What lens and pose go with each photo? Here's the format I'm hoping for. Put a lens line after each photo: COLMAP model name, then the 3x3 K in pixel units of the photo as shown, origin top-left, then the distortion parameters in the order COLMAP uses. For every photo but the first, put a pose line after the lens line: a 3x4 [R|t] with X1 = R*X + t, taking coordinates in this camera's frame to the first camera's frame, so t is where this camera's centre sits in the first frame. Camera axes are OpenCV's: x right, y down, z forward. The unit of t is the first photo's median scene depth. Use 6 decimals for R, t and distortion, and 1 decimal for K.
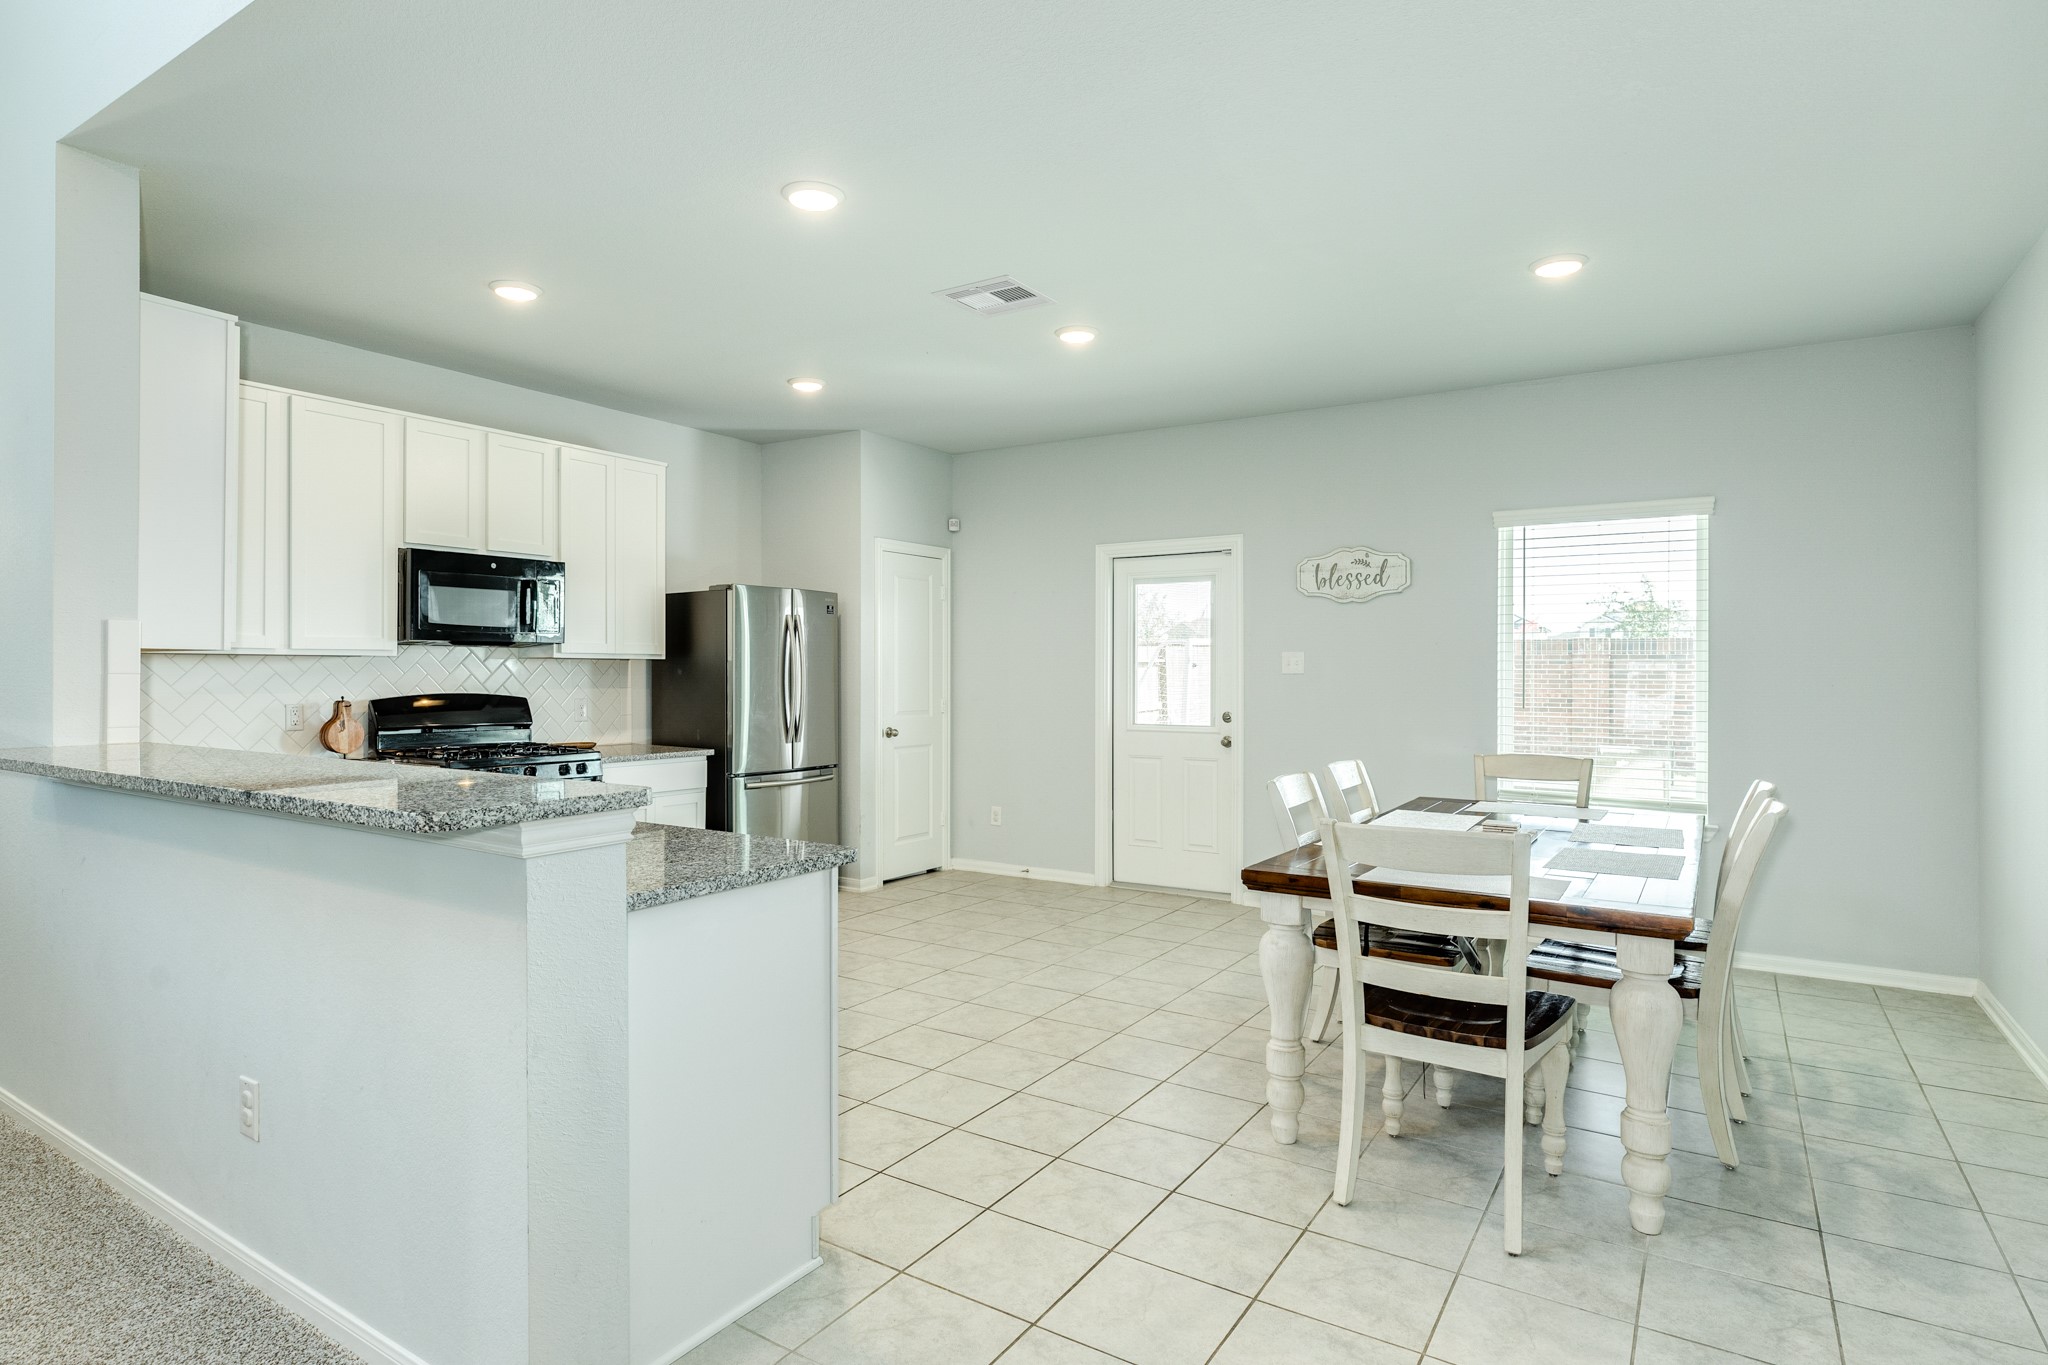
lens RADIAL K [[924.5, 0, 1024.0], [0, 924.5, 682.5], [0, 0, 1]] dist [0.016249, 0.000167]
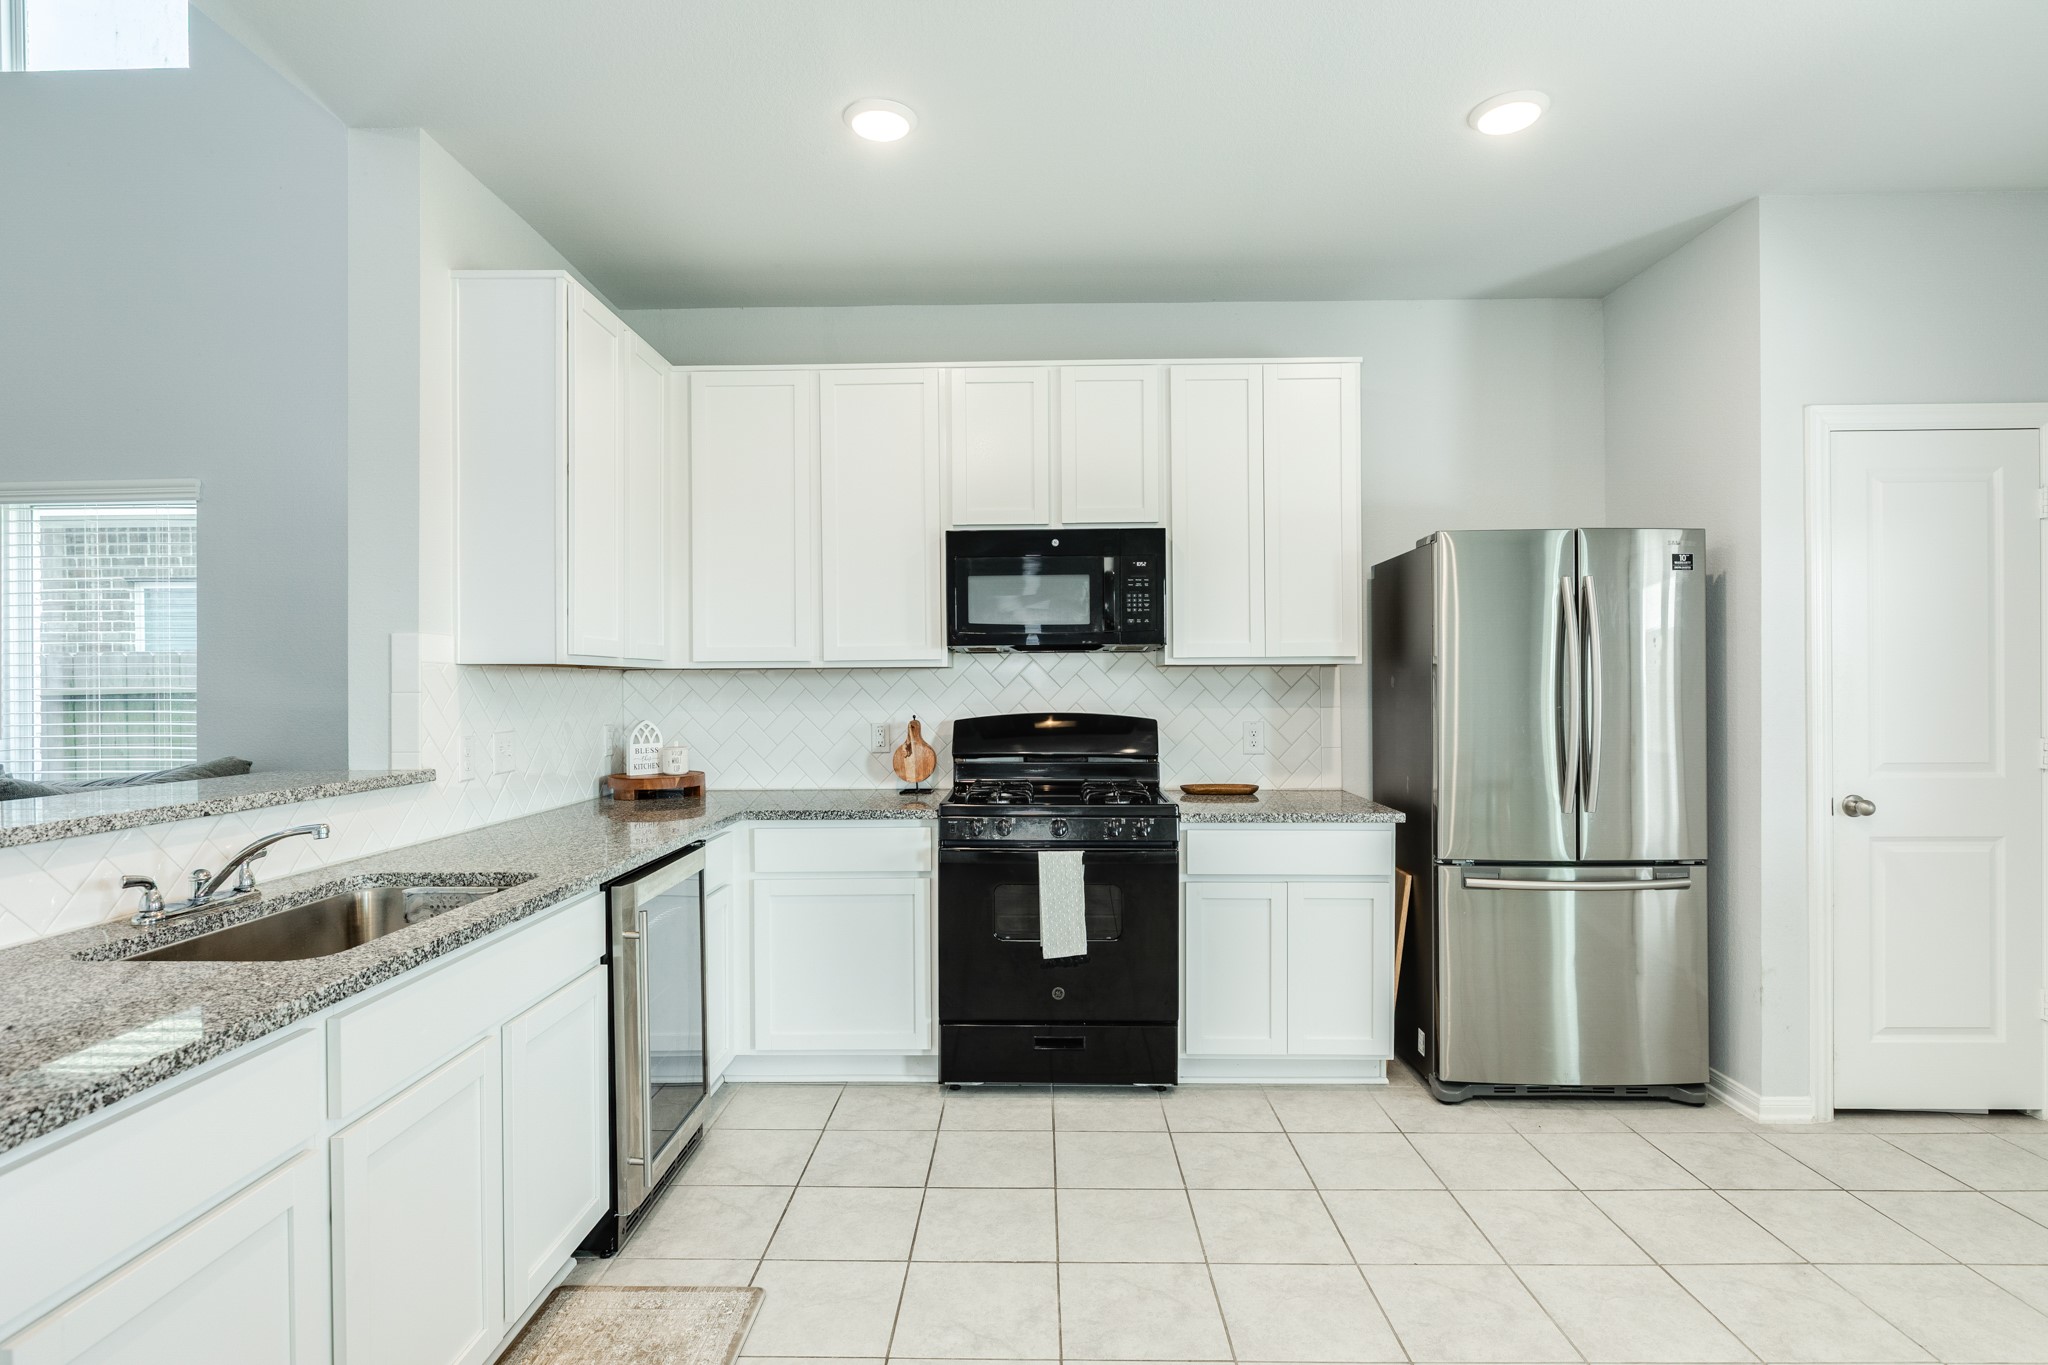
lens RADIAL K [[1000.9, 0, 1077.2], [0, 1000.9, 696.1], [0, 0, 1]] dist [-0.001937, 0.000559]
pose [[0.541102, 0.006605, -0.840931, 0.099061], [-0.003705, 0.999978, 0.005470, -0.006572], [0.840949, 0.000155, 0.541114, 0.507333]]
